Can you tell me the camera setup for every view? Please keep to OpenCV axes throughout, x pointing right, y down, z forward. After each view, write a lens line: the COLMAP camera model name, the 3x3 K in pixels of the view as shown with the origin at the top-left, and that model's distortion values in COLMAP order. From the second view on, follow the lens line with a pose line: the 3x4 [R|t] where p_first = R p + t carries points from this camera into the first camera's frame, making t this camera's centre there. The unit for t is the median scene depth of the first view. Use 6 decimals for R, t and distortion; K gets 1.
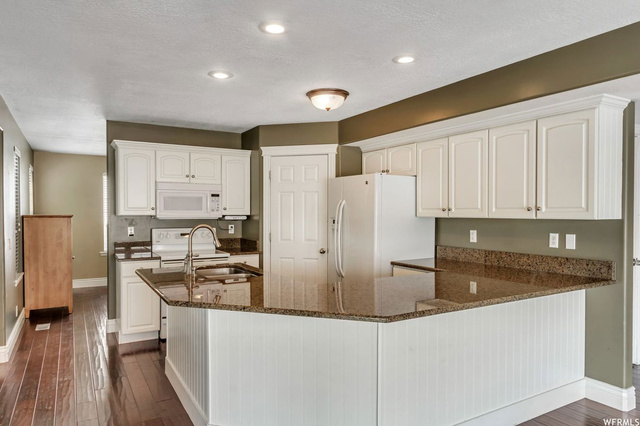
lens RADIAL K [[420.3, 0, 320.0], [0, 420.3, 215.7], [0, 0, 1]] dist [-0.002188, -0.000108]
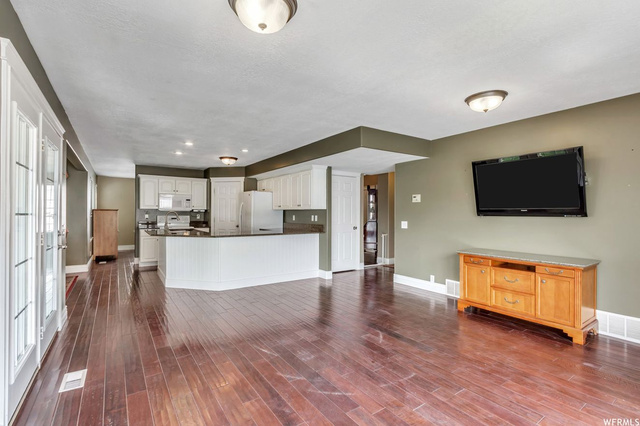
lens RADIAL K [[298.4, 0, 319.8], [0, 298.4, 210.8], [0, 0, 1]] dist [-0.003282, -0.000442]
pose [[0.997985, 0.003261, 0.063373, 0.326715], [-0.002242, 0.999867, -0.016147, 0.029779], [-0.063417, 0.015972, 0.997859, -0.556944]]
